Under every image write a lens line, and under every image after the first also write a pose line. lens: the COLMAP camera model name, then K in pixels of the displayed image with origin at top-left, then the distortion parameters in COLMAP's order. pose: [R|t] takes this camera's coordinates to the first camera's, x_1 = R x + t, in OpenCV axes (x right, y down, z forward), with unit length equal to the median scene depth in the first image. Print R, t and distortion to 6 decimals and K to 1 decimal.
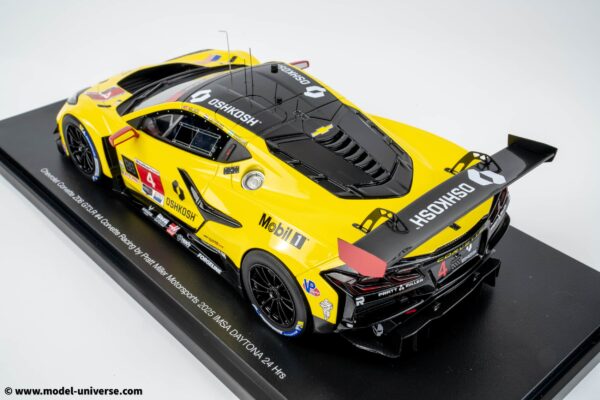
lens RADIAL K [[694.5, 0, 300.0], [0, 694.5, 200.0], [0, 0, 1]] dist [0.066624, 0.001027]
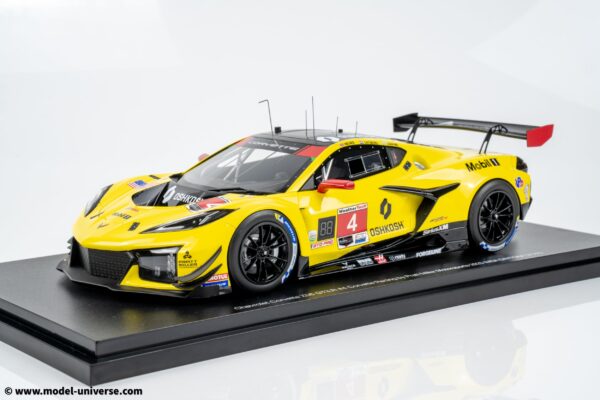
lens RADIAL K [[1085.9, 0, 300.0], [0, 1085.9, 200.0], [0, 0, 1]] dist [0.185912, 0.037126]
pose [[0.075274, -0.155822, 0.984913, -1.763134], [0.575990, 0.813066, 0.084613, -0.233275], [-0.813984, 0.560931, 0.150954, 0.811986]]
